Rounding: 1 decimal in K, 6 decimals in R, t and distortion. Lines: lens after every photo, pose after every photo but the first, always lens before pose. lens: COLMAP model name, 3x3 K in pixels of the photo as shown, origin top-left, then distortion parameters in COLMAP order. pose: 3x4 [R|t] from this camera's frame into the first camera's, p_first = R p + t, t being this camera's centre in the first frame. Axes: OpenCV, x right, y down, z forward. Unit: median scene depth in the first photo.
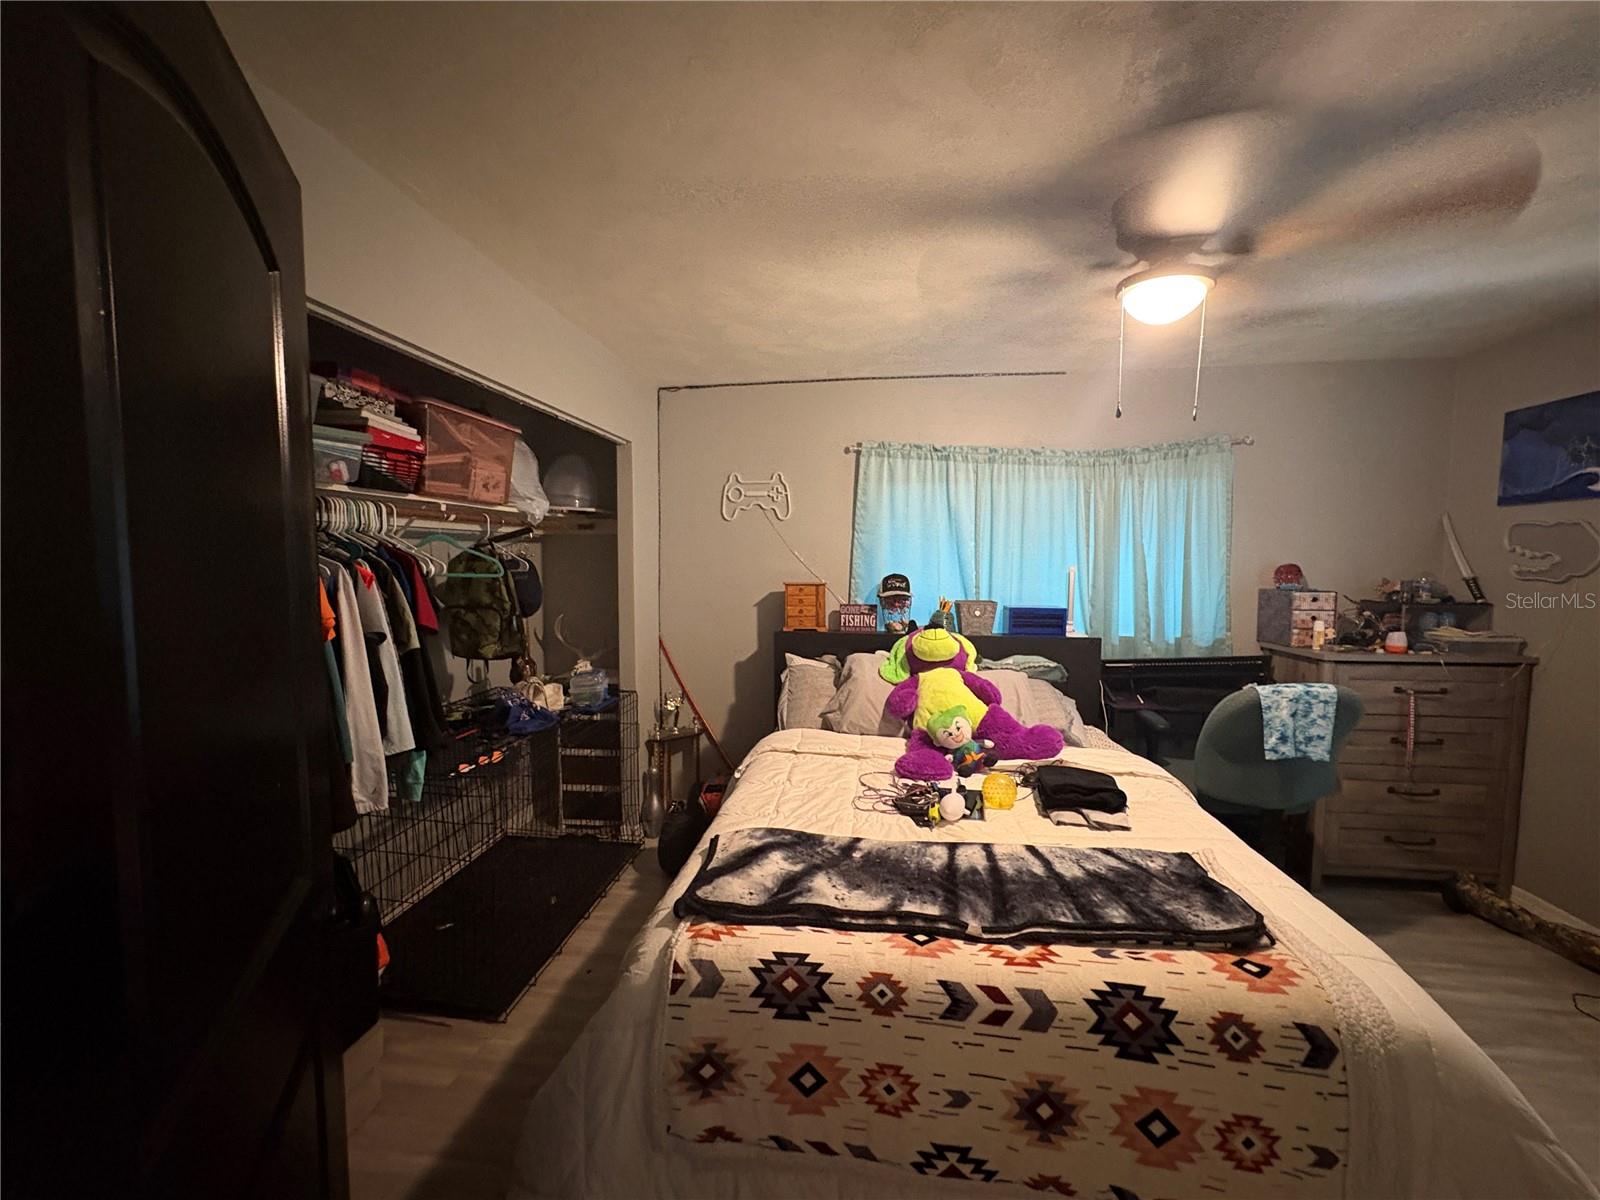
lens RADIAL K [[636.2, 0, 799.7], [0, 636.2, 594.8], [0, 0, 1]] dist [-0.001863, 0.000380]
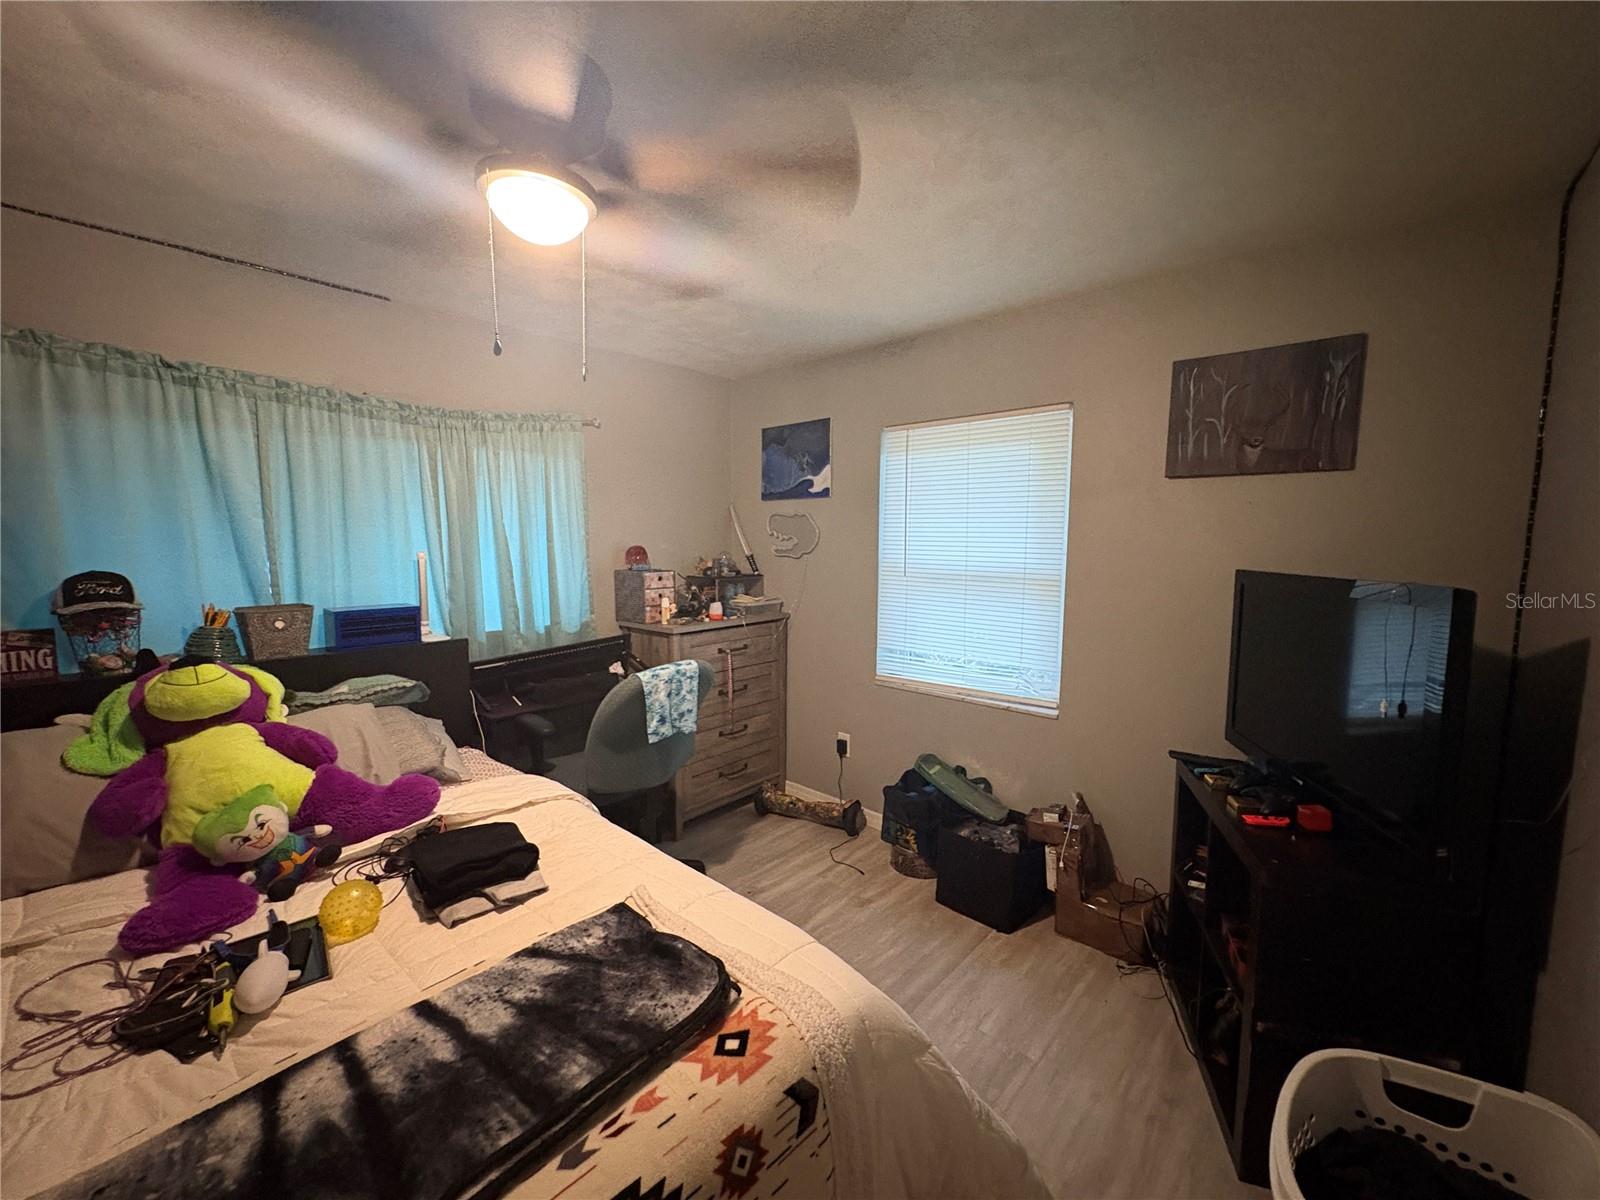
lens RADIAL K [[636.2, 0, 800.7], [0, 636.2, 601.2], [0, 0, 1]] dist [-0.001863, 0.000380]
pose [[0.569694, -0.083941, 0.817559, 0.055235], [0.045847, 0.996467, 0.070362, -0.022375], [-0.820577, -0.002602, 0.571530, 0.196709]]
